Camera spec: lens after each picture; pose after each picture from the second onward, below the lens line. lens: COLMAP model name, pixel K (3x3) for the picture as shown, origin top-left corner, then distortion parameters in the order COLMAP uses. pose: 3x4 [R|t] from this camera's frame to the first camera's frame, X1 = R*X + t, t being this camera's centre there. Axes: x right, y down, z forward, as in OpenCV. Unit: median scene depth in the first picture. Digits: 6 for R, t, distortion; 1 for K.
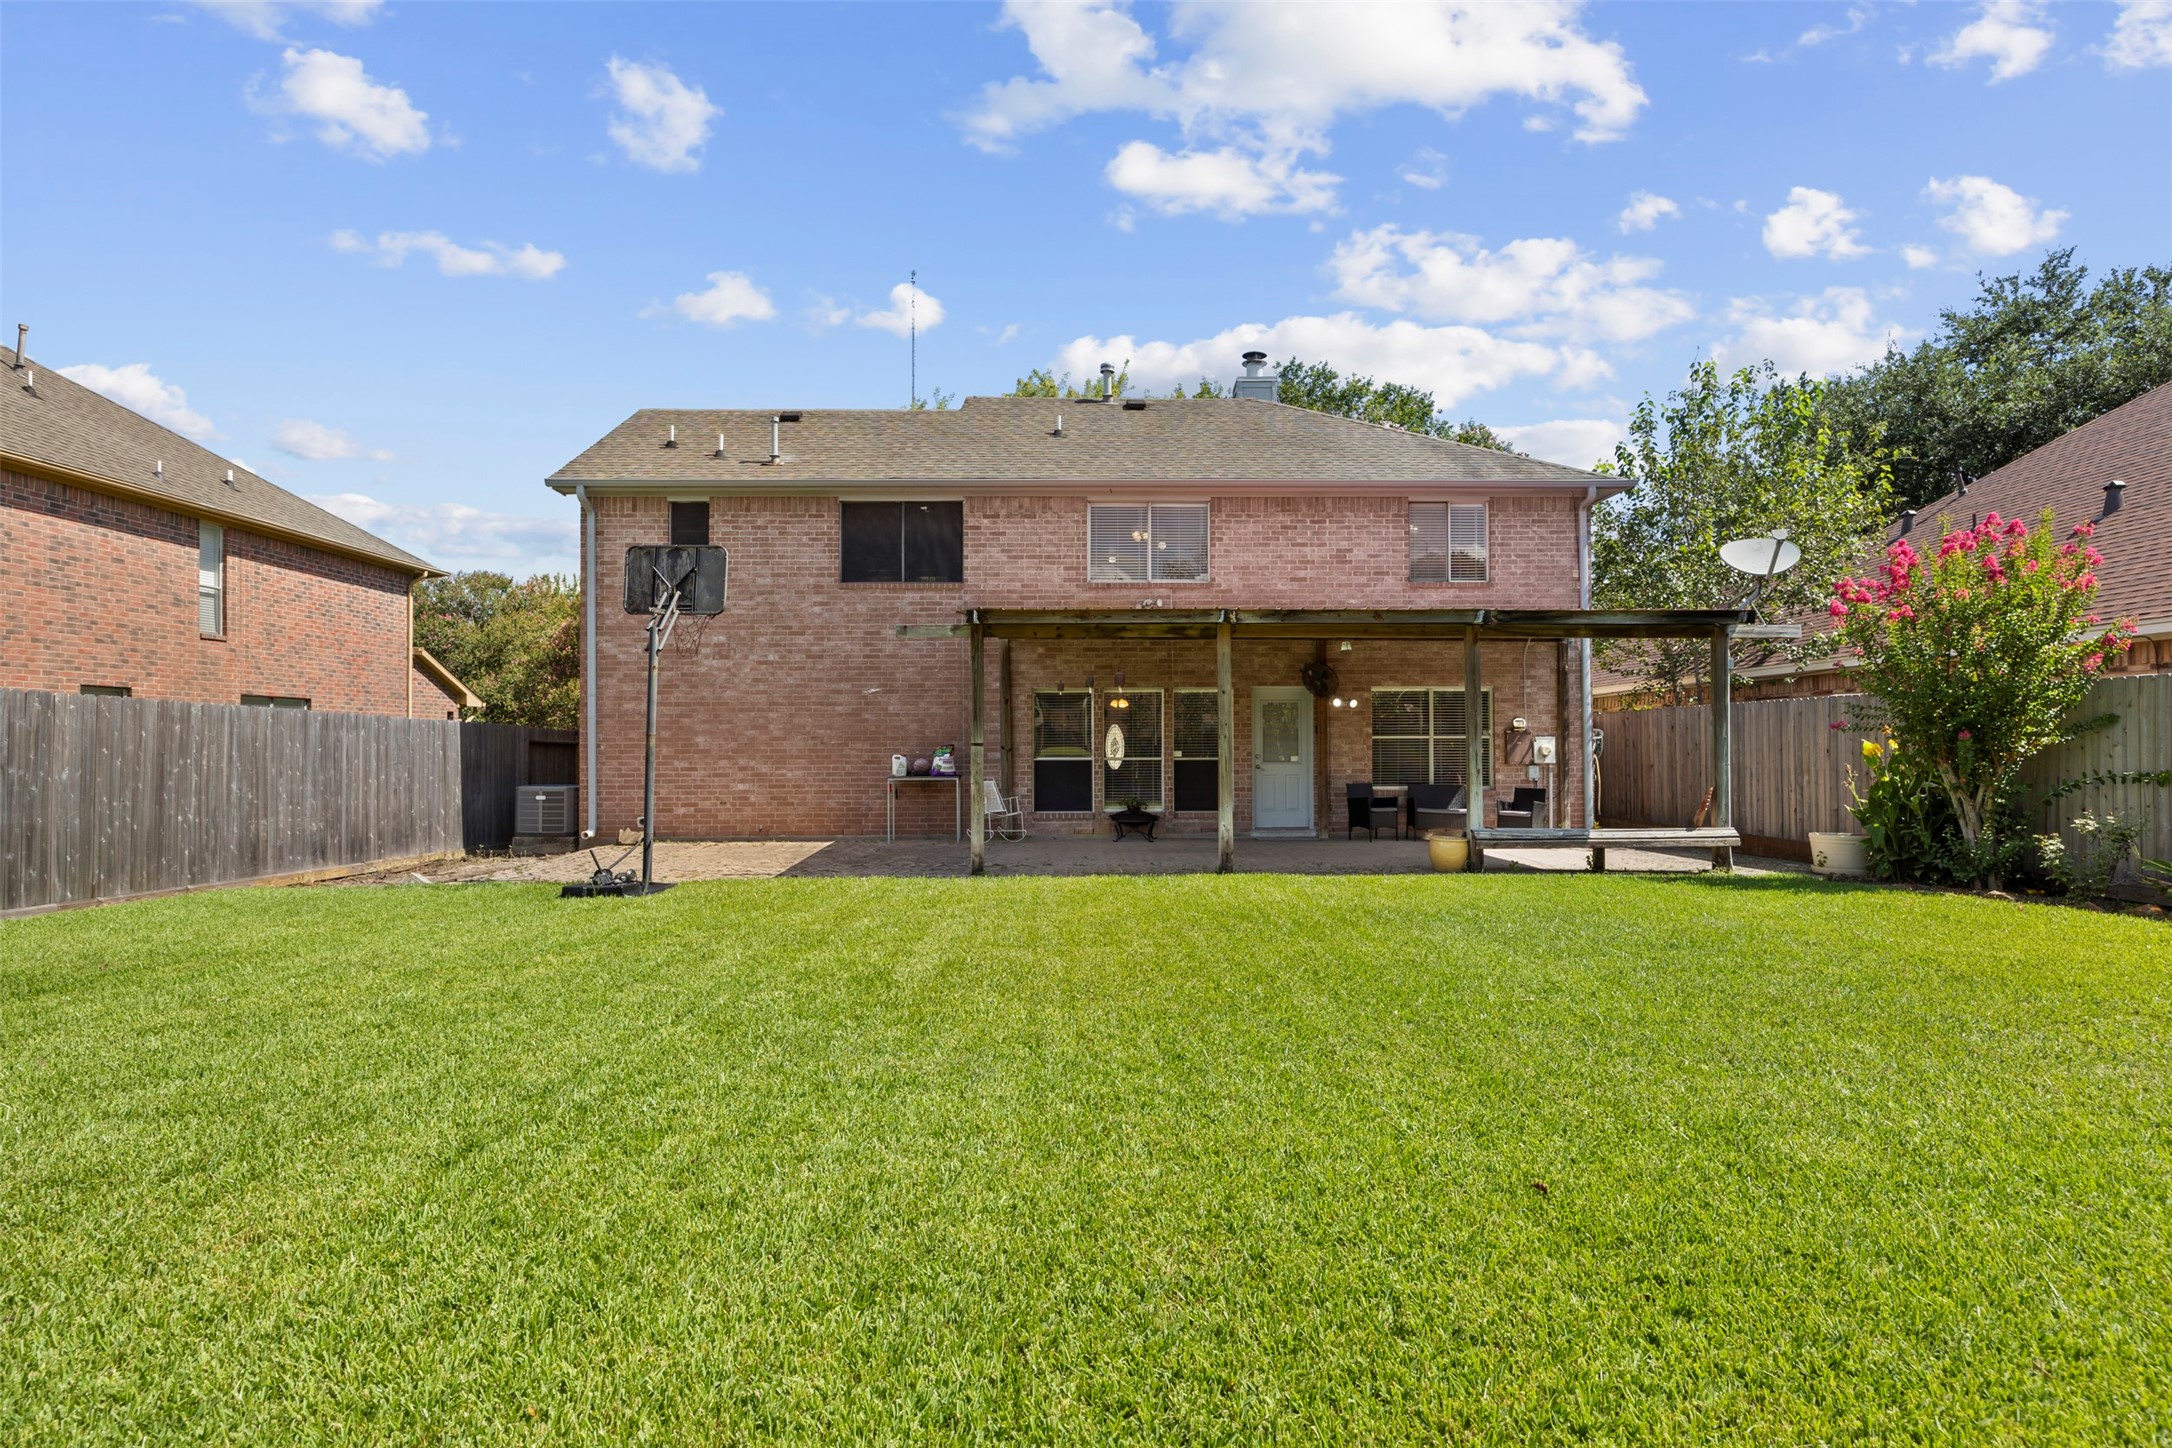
lens RADIAL K [[1128.0, 0, 1084.9], [0, 1128.0, 727.7], [0, 0, 1]] dist [0.000603, 0.000191]
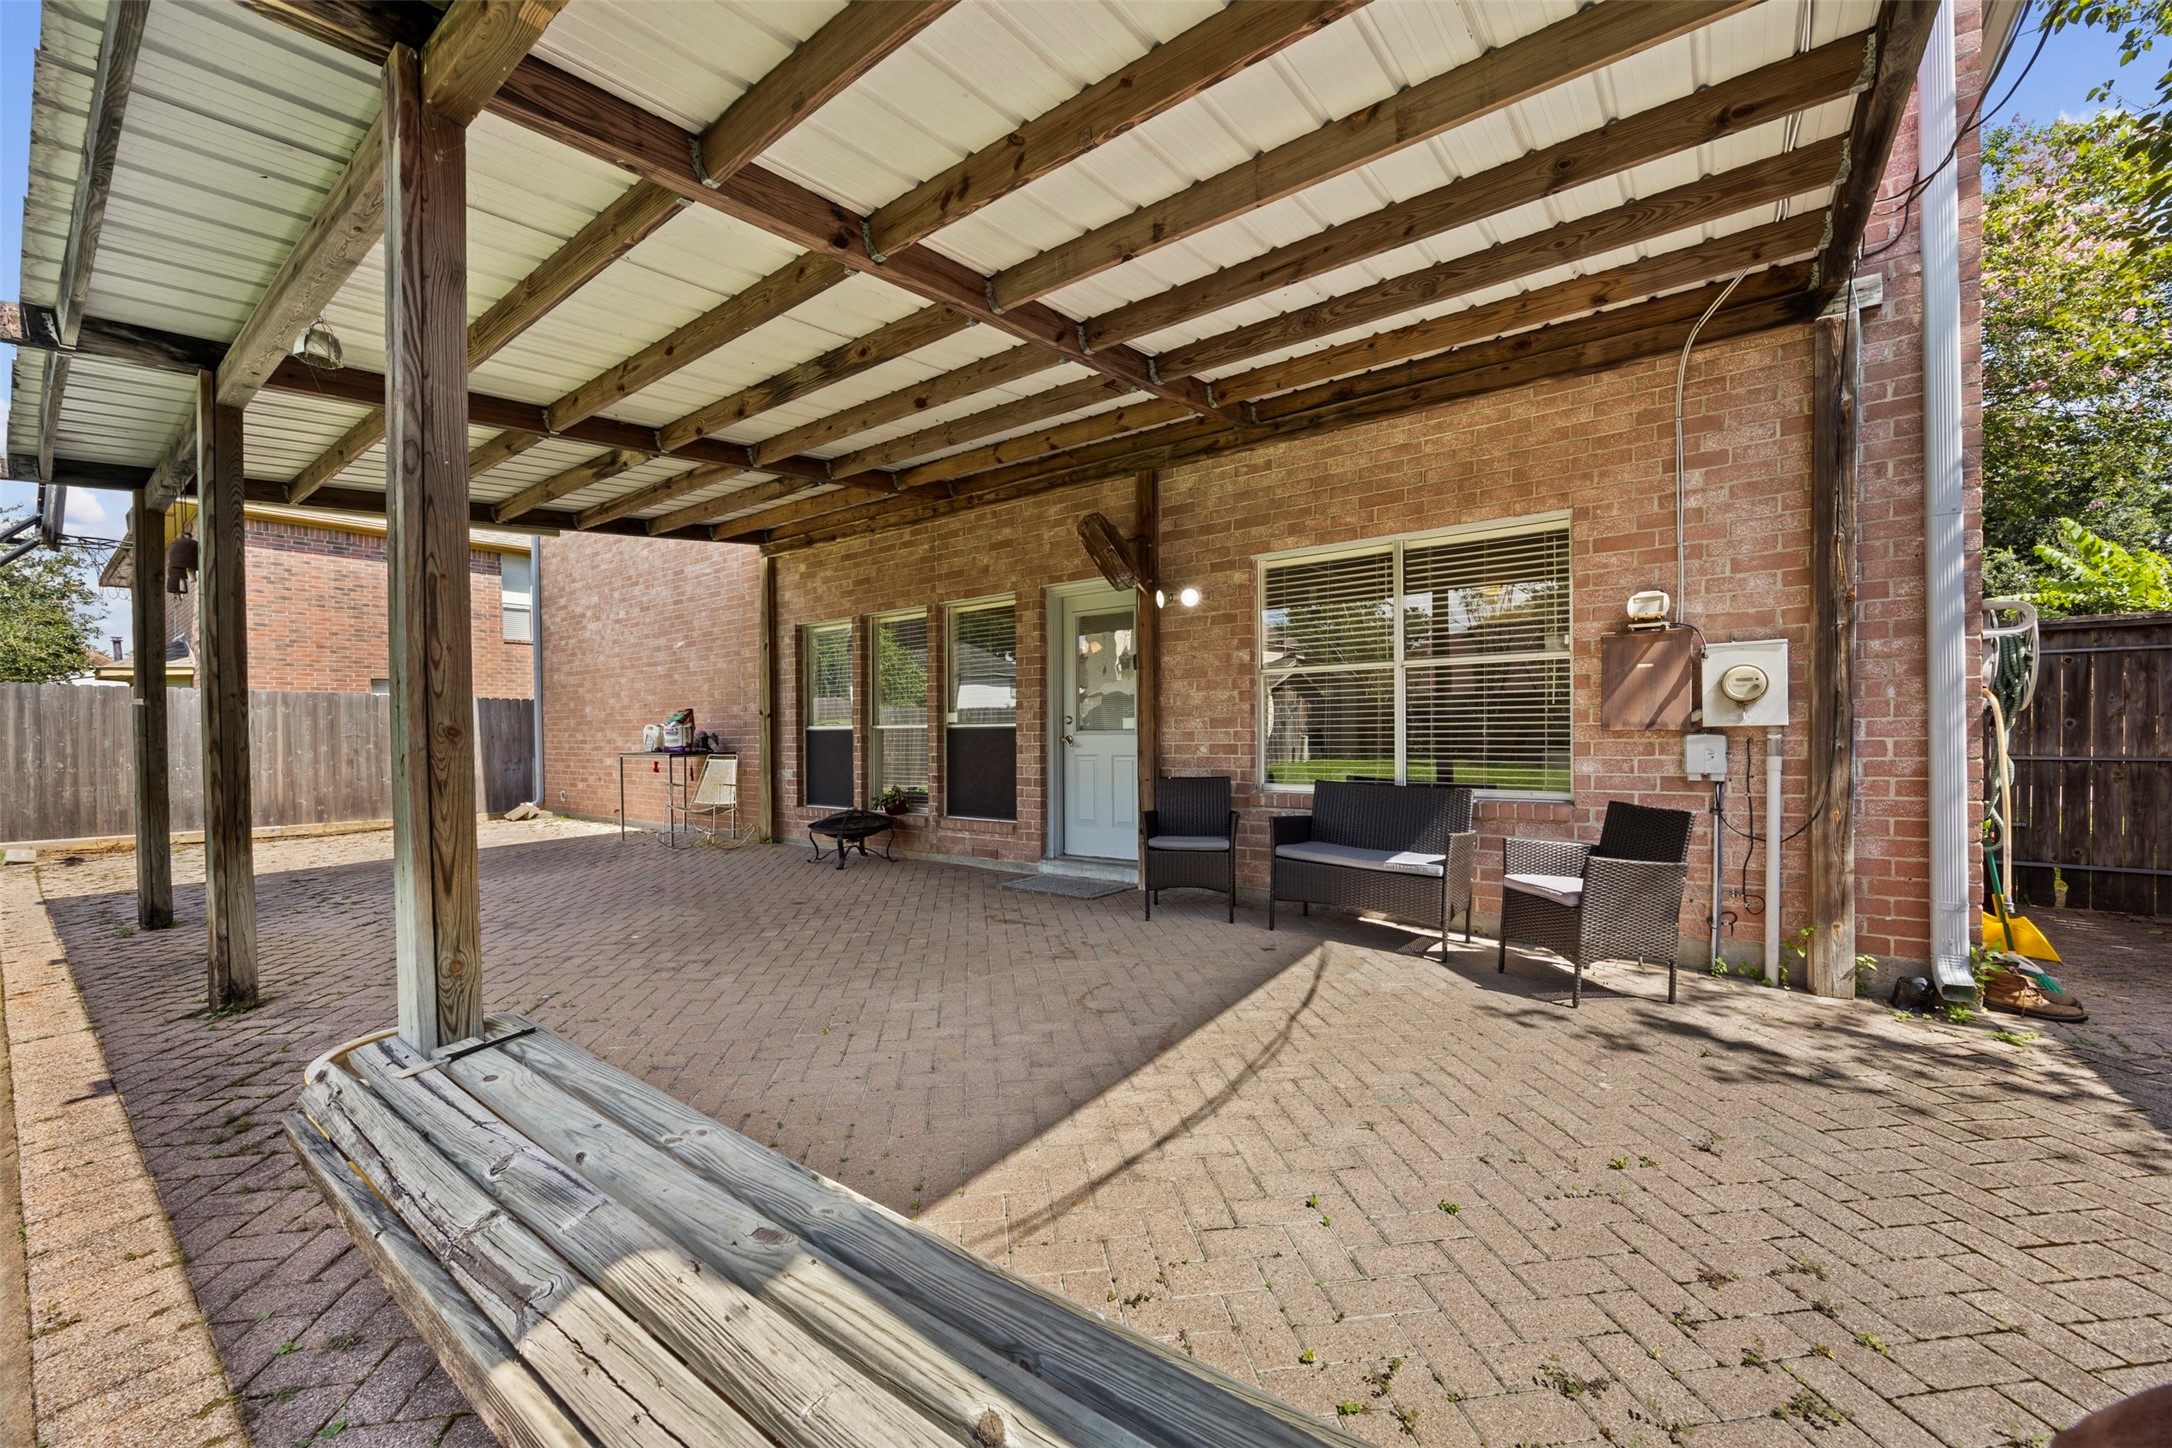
lens RADIAL K [[831.5, 0, 1087.5], [0, 831.5, 735.7], [0, 0, 1]] dist [0.000870, -0.000787]
pose [[0.798916, -0.003185, -0.601434, 0.397608], [0.018650, 0.999636, 0.019481, 0.025943], [0.601153, -0.026780, 0.798685, 0.702870]]
